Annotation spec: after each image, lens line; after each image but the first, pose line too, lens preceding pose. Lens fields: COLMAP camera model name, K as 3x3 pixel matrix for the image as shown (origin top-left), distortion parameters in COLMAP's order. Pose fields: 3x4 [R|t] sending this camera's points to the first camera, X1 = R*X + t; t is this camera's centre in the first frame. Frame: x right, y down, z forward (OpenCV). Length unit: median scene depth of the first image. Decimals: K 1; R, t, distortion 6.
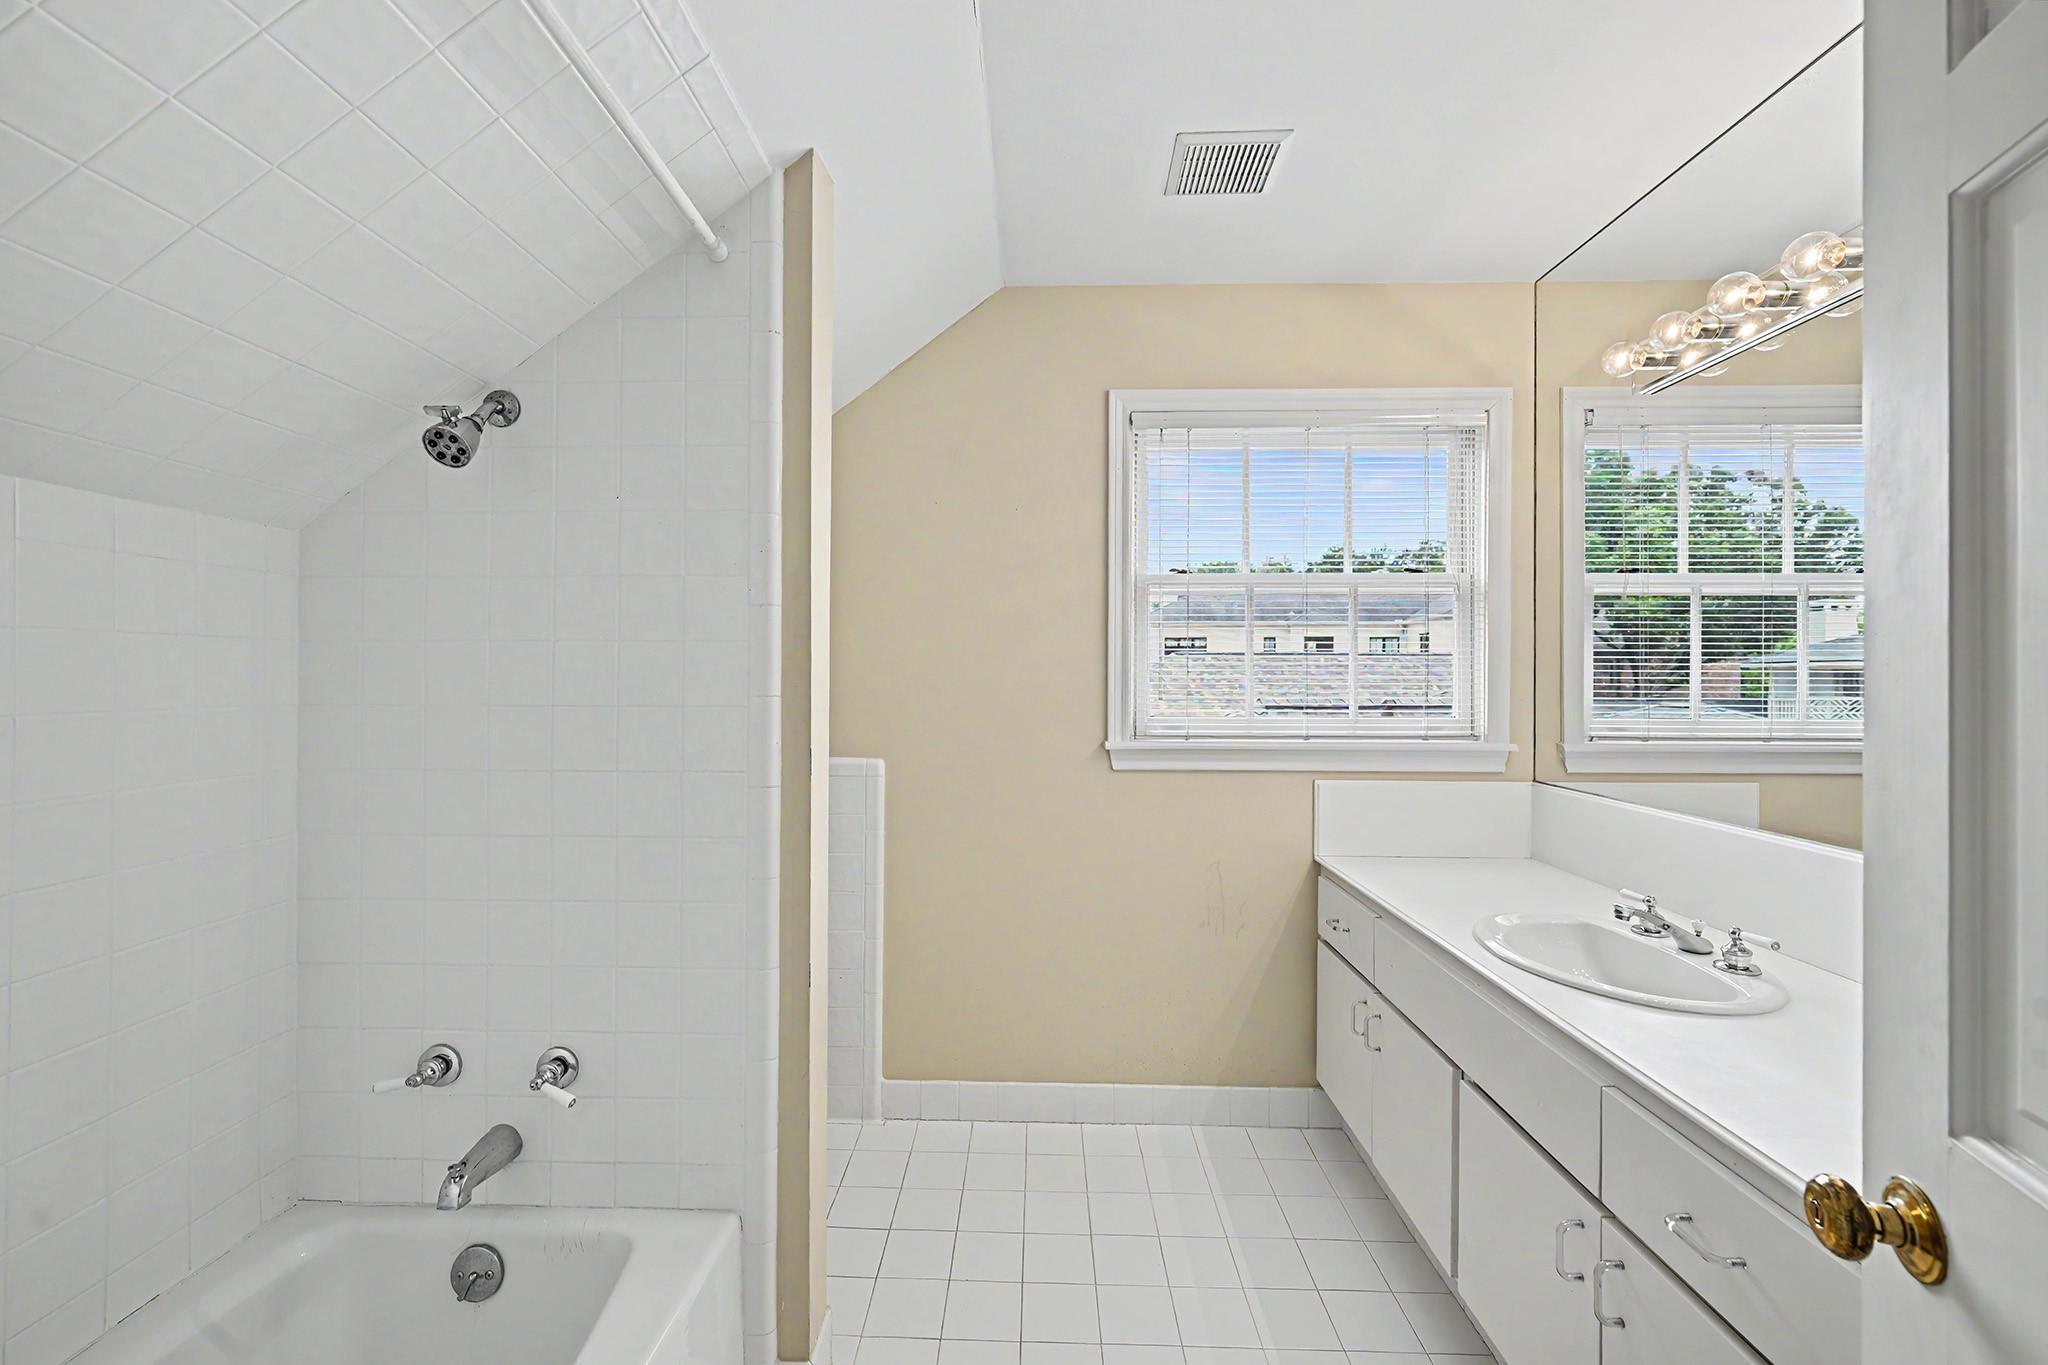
lens RADIAL K [[811.2, 0, 1020.2], [0, 811.2, 681.0], [0, 0, 1]] dist [-0.000521, 0.000631]
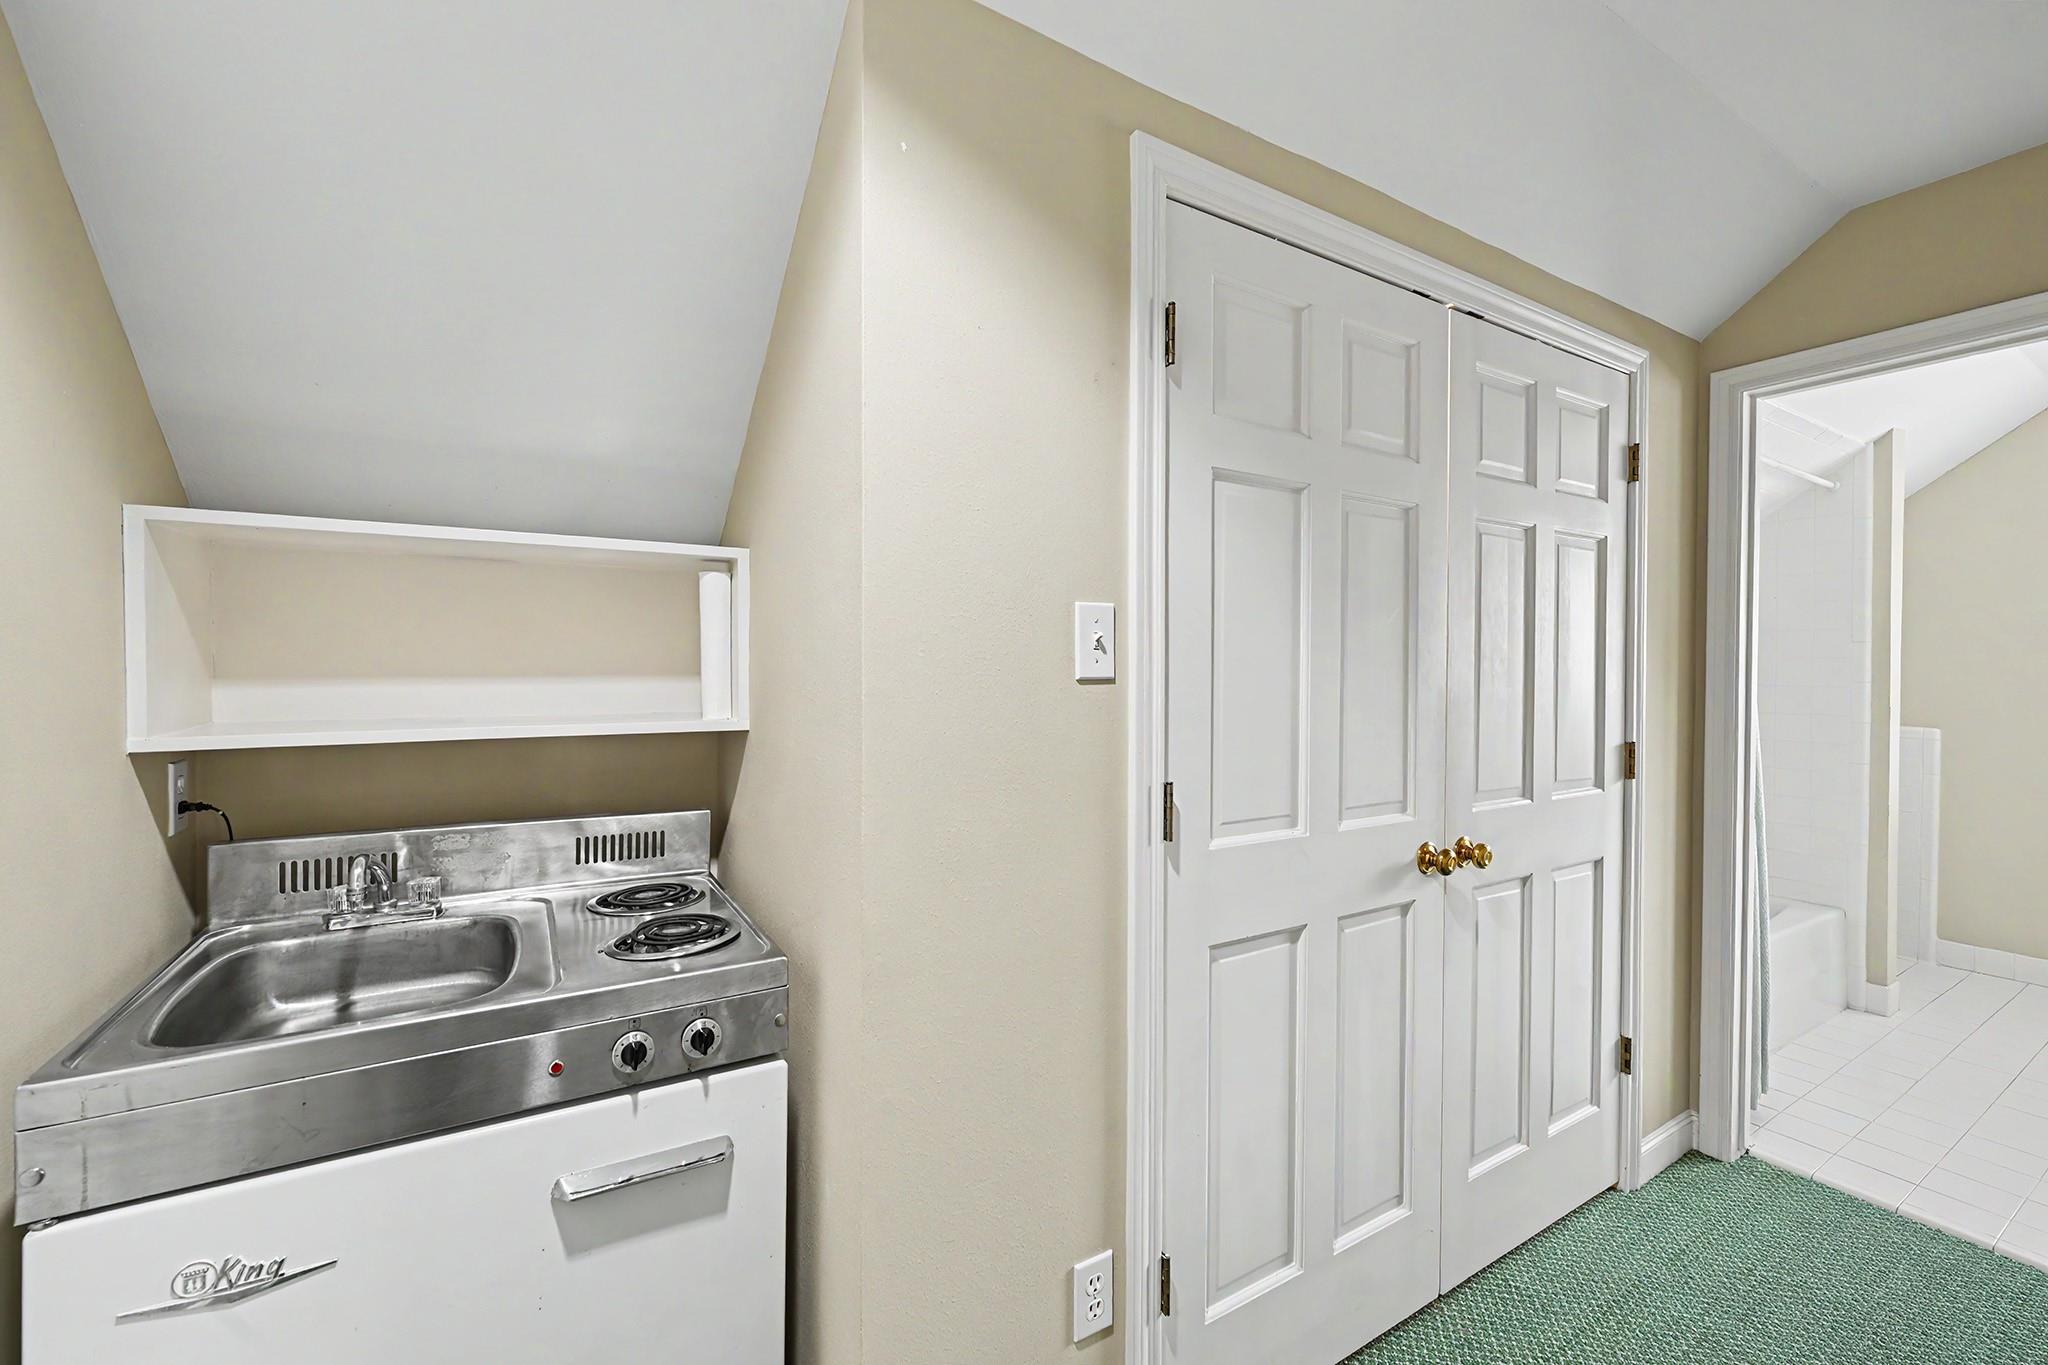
lens RADIAL K [[850.6, 0, 1026.4], [0, 850.6, 674.5], [0, 0, 1]] dist [0.005224, 0.000539]
pose [[0.544187, 0.012100, -0.838877, 0.295986], [-0.005881, 0.999926, 0.010607, -0.027116], [0.838944, -0.000839, 0.544218, -1.592149]]
